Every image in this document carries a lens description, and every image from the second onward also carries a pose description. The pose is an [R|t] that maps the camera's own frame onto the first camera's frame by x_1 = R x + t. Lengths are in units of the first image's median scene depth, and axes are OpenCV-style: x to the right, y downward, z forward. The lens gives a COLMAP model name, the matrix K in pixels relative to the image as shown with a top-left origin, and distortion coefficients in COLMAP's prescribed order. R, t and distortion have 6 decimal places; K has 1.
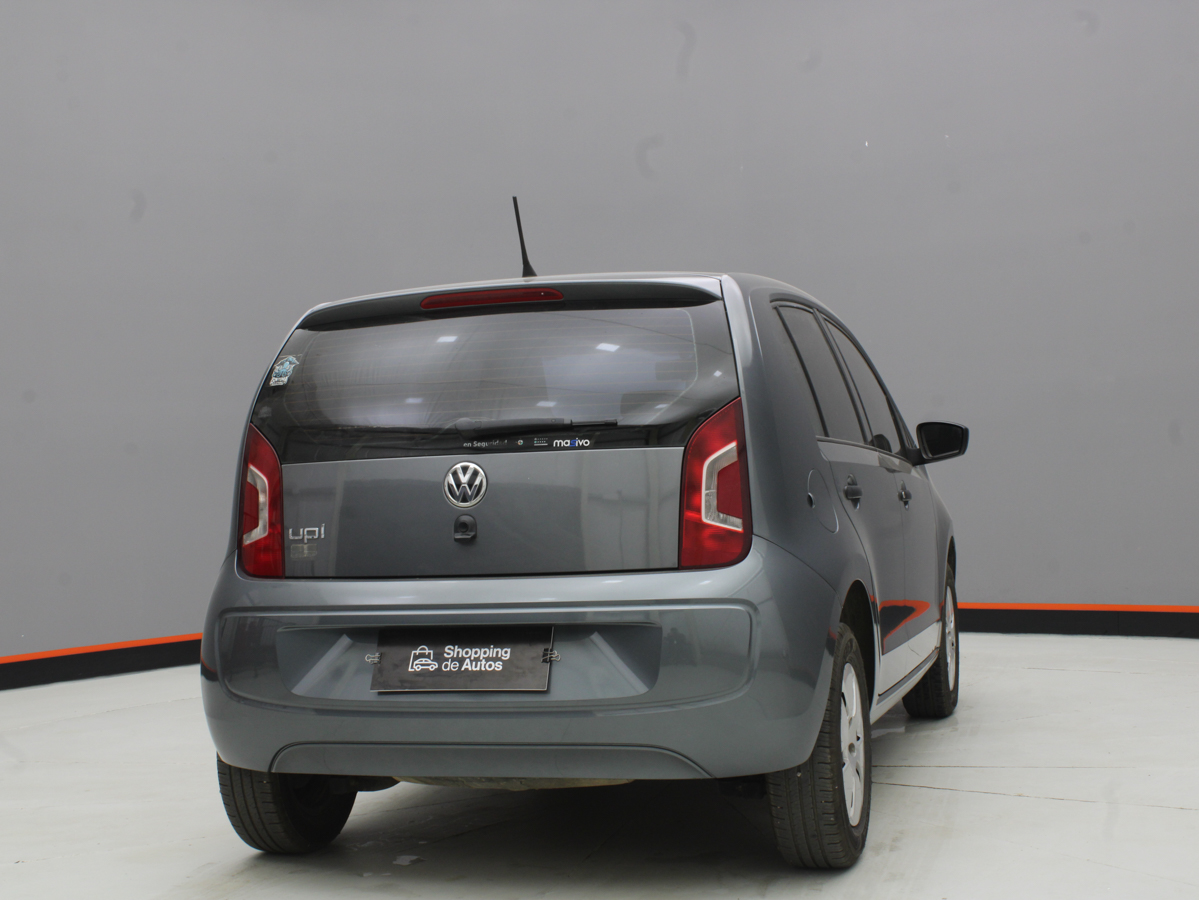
lens RADIAL K [[1640.8, 0, 599.5], [0, 1640.8, 450.0], [0, 0, 1]] dist [-0.186131, -0.005877]
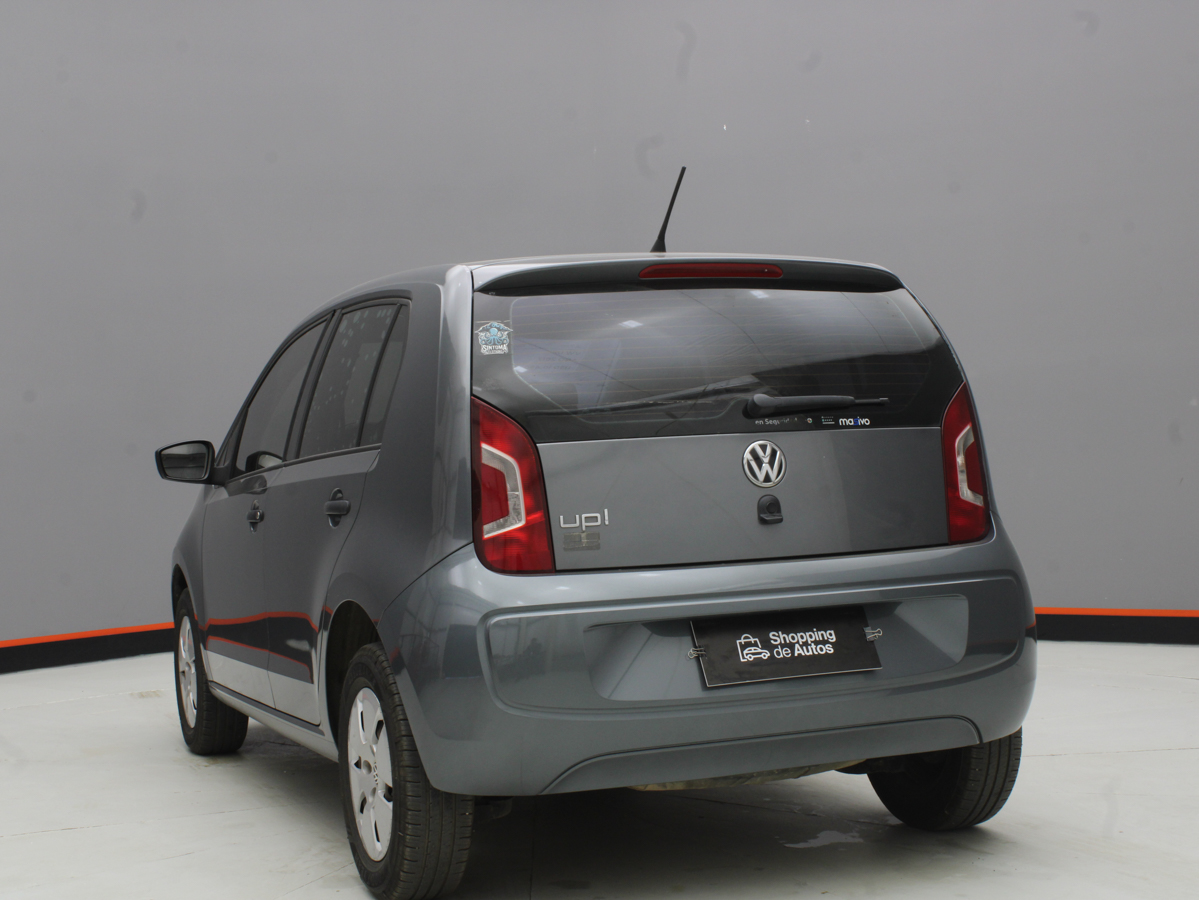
lens RADIAL K [[1779.4, 0, 599.5], [0, 1779.4, 450.0], [0, 0, 1]] dist [-0.042901, -0.015391]
pose [[0.815739, 0.008314, 0.578361, -0.766800], [0.005393, 0.999744, -0.021977, 0.035763], [-0.578396, 0.021046, 0.815485, 0.210405]]
